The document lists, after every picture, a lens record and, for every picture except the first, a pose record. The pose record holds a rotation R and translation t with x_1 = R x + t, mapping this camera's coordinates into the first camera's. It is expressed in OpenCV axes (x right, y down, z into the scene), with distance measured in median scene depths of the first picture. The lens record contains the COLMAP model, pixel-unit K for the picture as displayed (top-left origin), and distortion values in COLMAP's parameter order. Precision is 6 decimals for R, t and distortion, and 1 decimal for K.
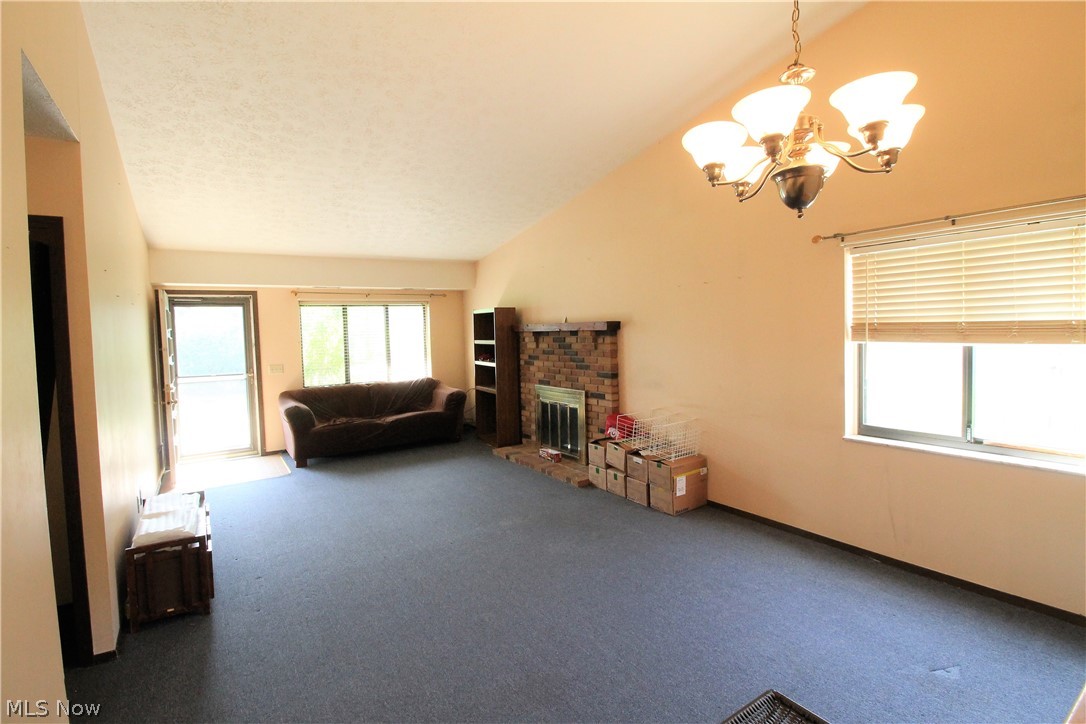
lens RADIAL K [[511.5, 0, 542.2], [0, 511.5, 351.2], [0, 0, 1]] dist [0.000988, -0.012707]
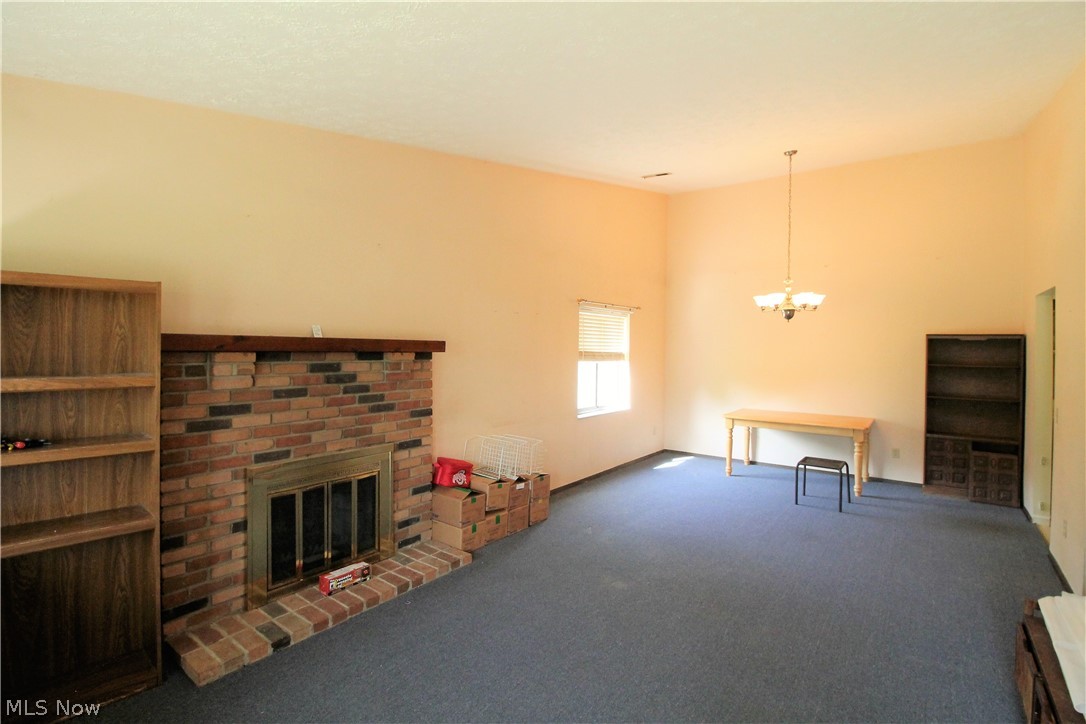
lens RADIAL K [[511.5, 0, 542.2], [0, 511.5, 351.2], [0, 0, 1]] dist [0.000988, -0.012707]
pose [[-0.330439, 0.017971, 0.943656, -0.547433], [0.038173, 0.999255, -0.005663, -0.027003], [-0.943055, 0.034151, -0.330878, 0.927130]]
